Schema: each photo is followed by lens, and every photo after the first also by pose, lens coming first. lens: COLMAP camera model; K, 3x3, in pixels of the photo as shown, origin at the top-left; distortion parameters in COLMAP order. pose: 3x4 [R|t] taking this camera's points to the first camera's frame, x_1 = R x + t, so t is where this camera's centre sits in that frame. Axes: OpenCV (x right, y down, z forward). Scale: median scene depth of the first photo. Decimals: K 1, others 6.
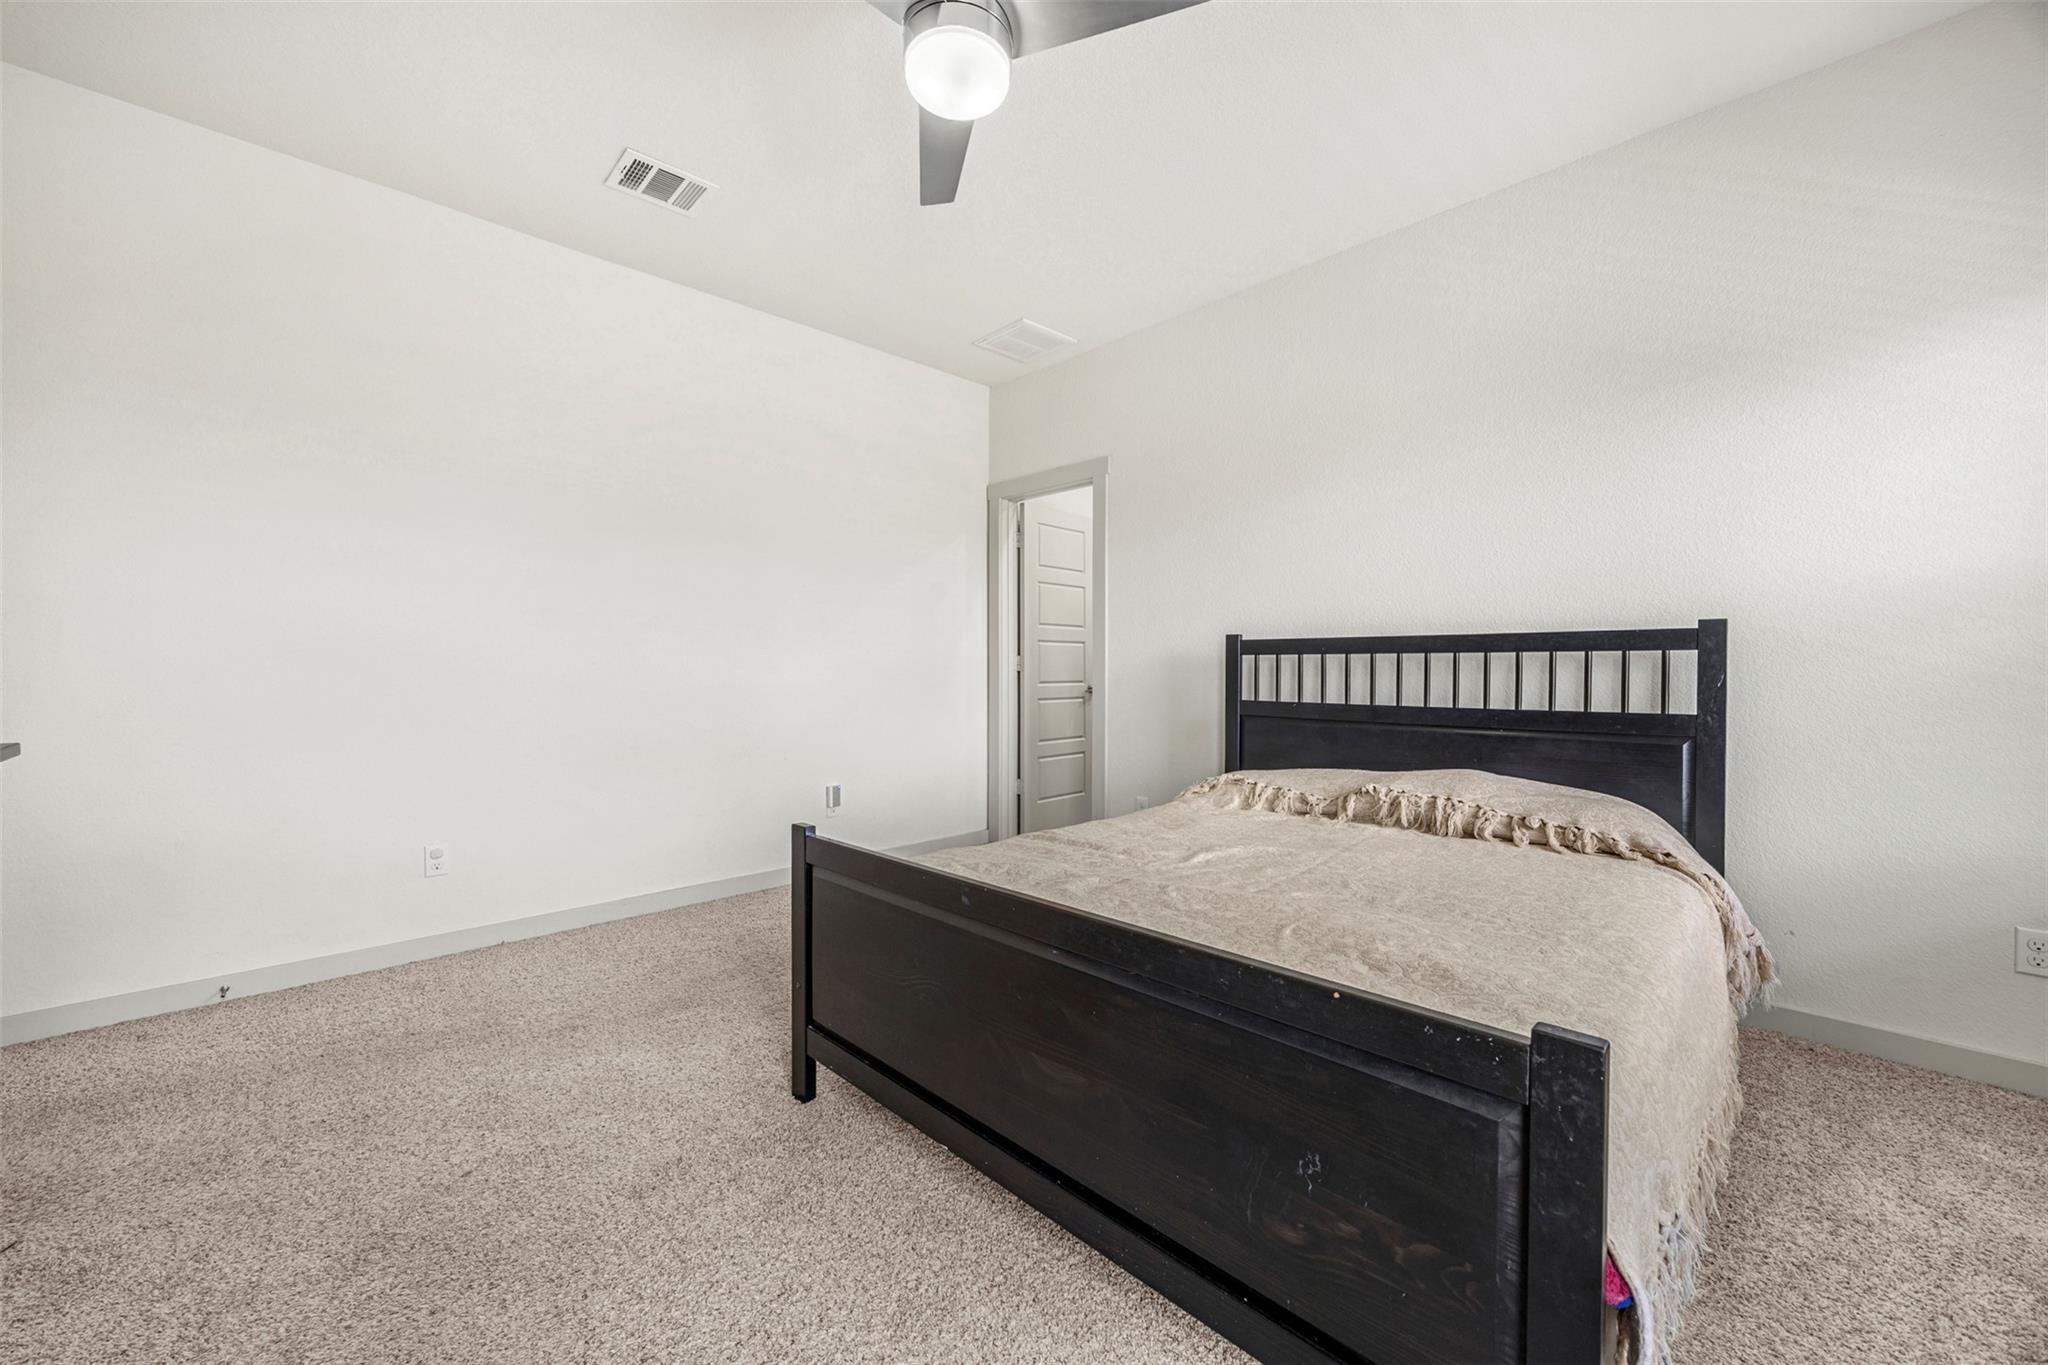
lens RADIAL K [[774.5, 0, 1028.0], [0, 774.5, 677.3], [0, 0, 1]] dist [-0.006289, 0.000058]
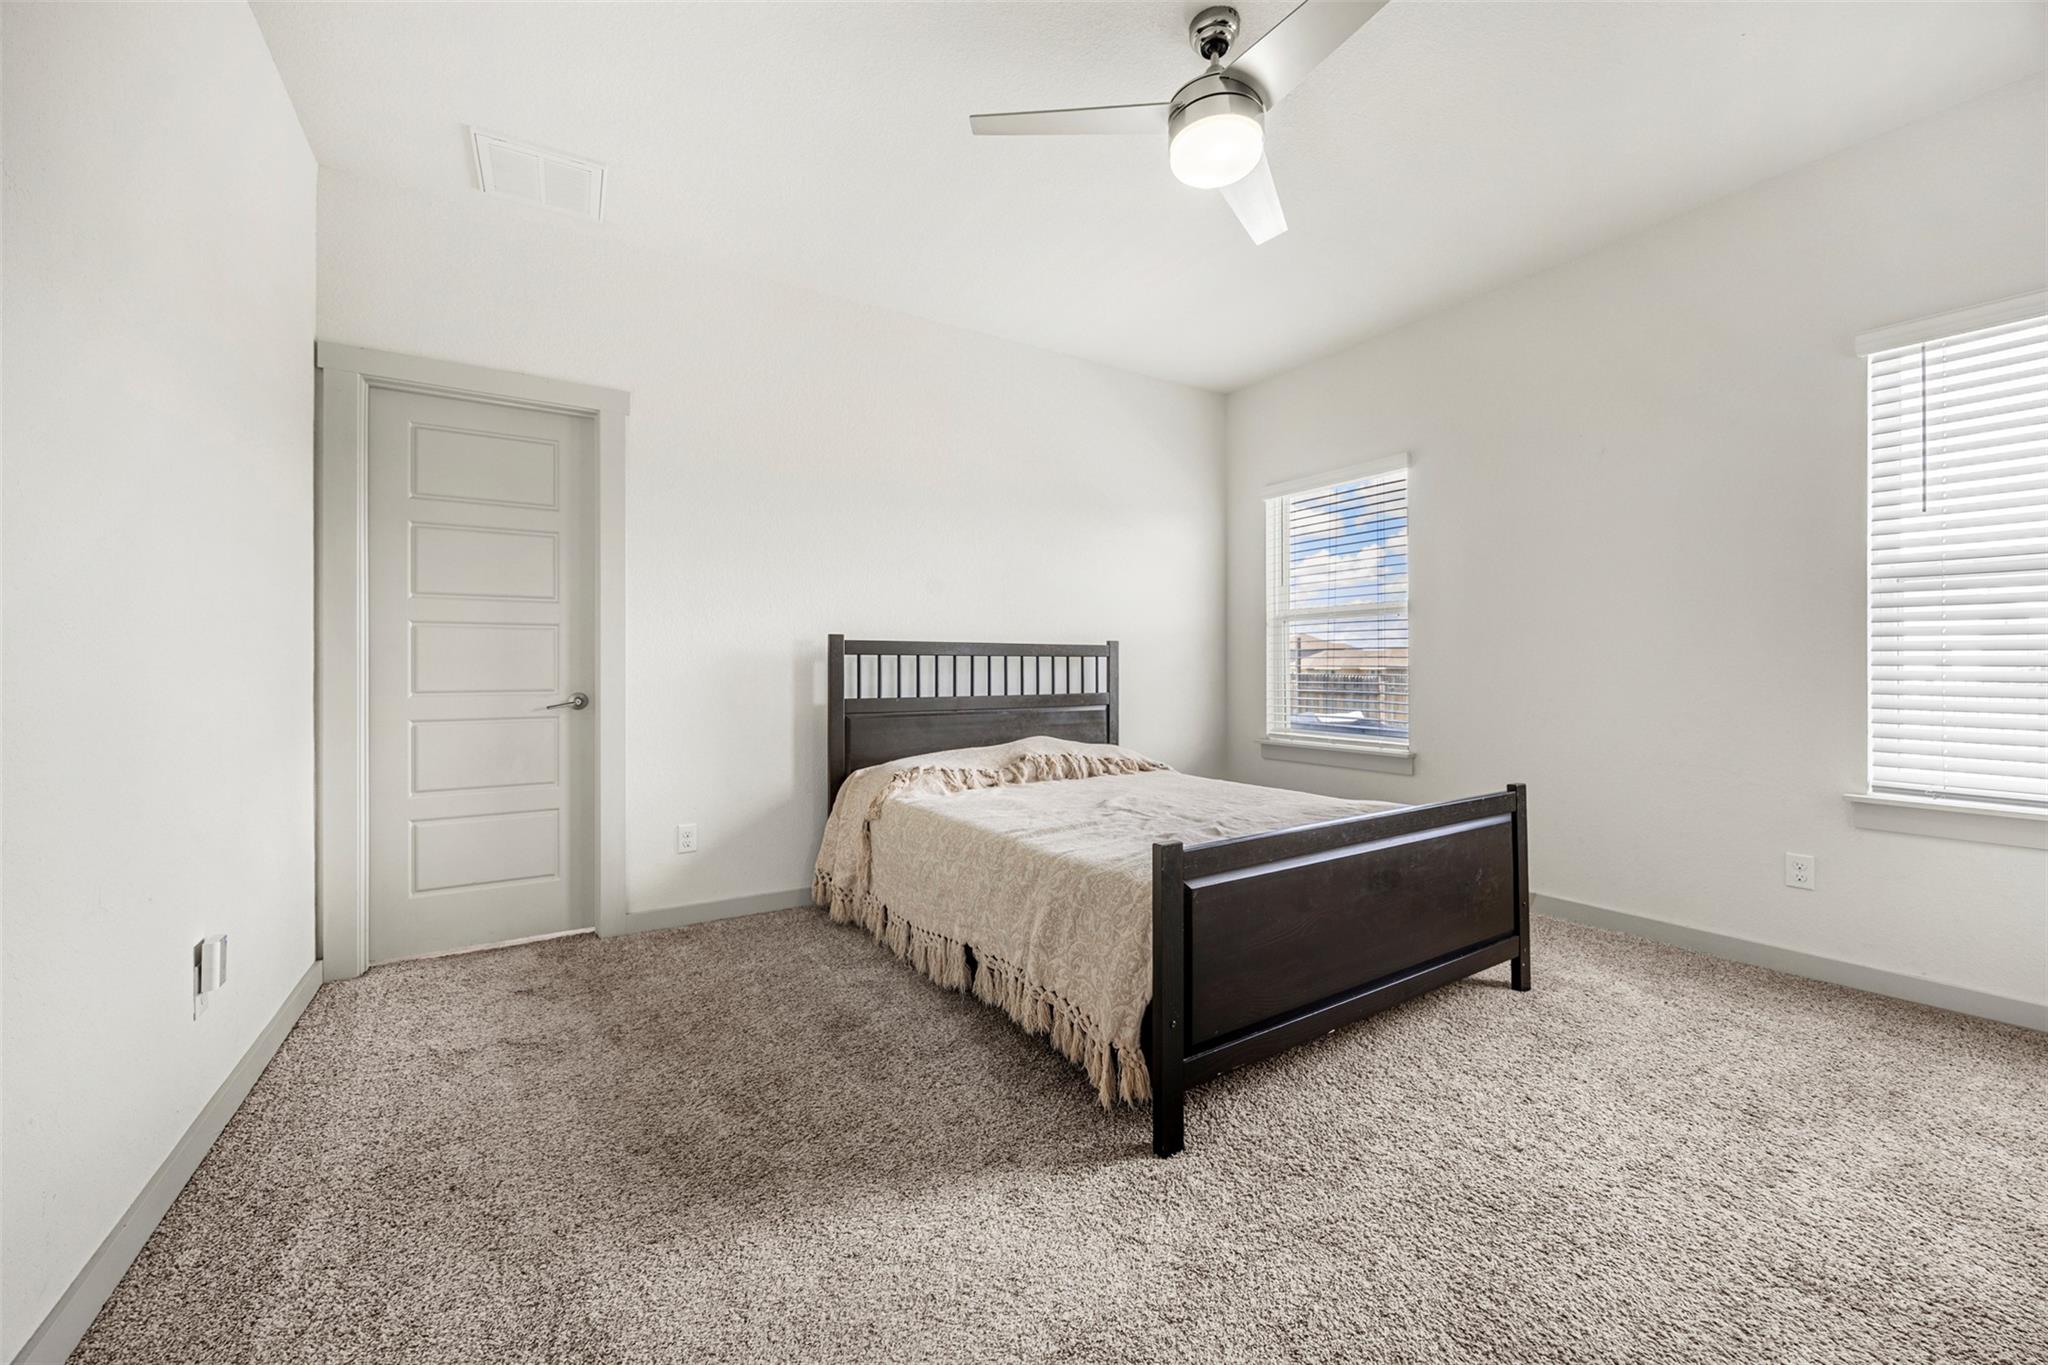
lens RADIAL K [[774.5, 0, 1027.9], [0, 774.5, 672.2], [0, 0, 1]] dist [-0.006289, 0.000058]
pose [[0.217836, -0.008624, 0.975947, -0.759189], [0.009405, 0.999933, 0.006737, -0.011220], [-0.975940, 0.007712, 0.217903, 0.606559]]
